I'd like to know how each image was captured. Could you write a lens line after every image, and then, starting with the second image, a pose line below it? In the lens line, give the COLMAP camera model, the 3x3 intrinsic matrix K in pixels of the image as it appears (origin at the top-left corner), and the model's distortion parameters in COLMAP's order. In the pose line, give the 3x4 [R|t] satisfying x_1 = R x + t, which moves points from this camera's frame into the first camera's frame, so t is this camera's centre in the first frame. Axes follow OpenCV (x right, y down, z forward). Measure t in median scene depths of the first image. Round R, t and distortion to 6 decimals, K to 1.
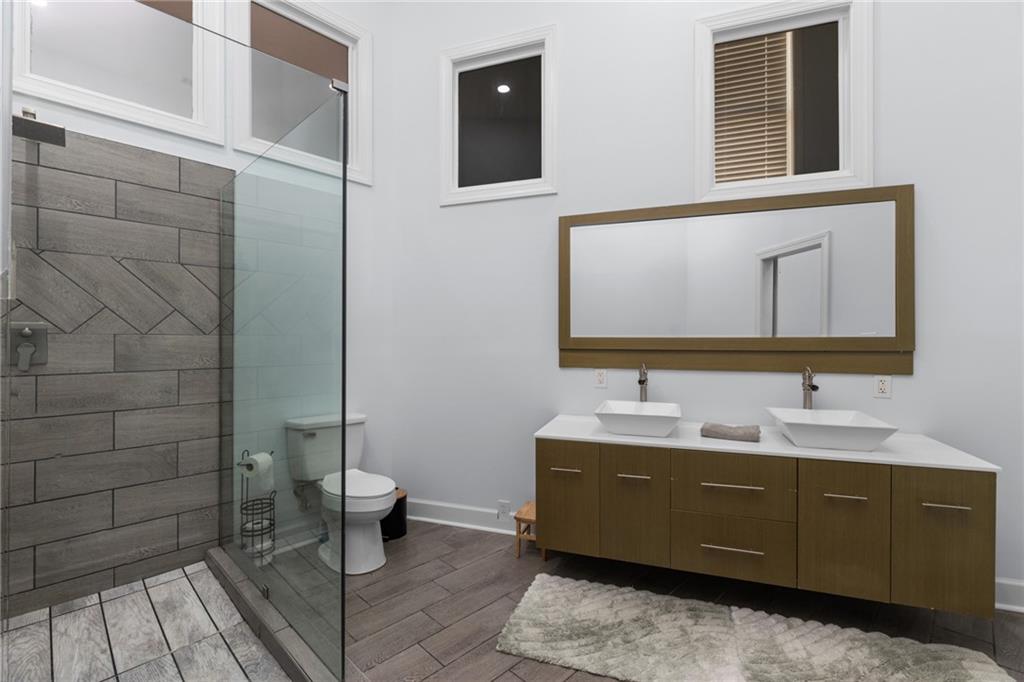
lens RADIAL K [[464.3, 0, 507.3], [0, 464.3, 336.7], [0, 0, 1]] dist [0.001894, 0.000075]
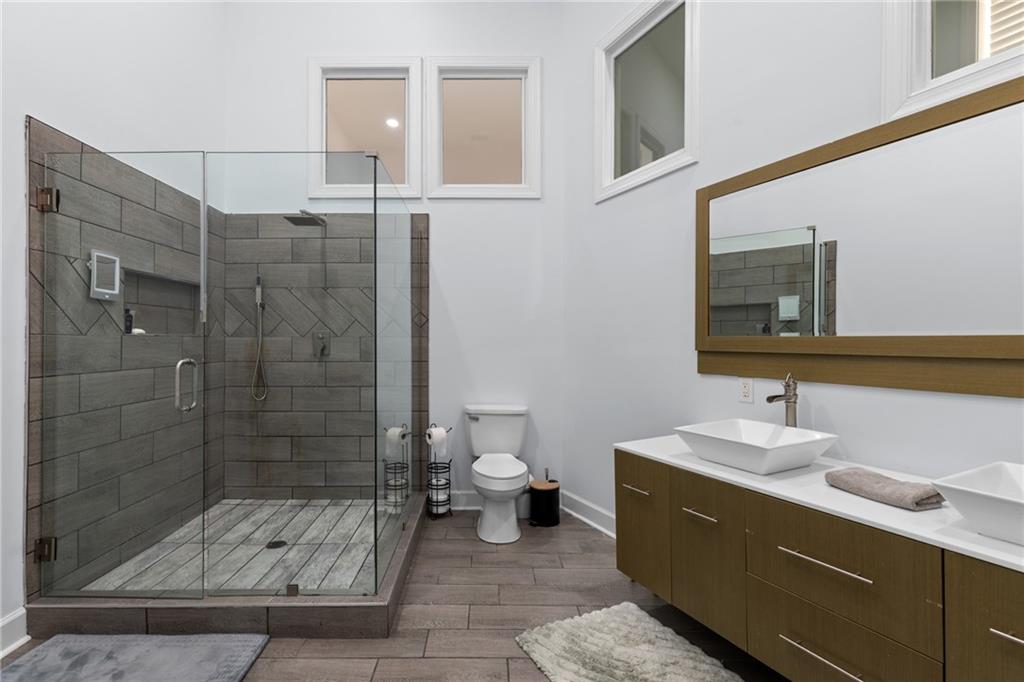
lens RADIAL K [[494.5, 0, 509.6], [0, 494.5, 338.1], [0, 0, 1]] dist [0.001046, -0.000495]
pose [[0.695356, -0.003936, -0.718655, 0.598592], [0.008036, 0.999965, 0.002299, -0.001489], [0.718620, -0.007374, 0.695364, 0.177604]]
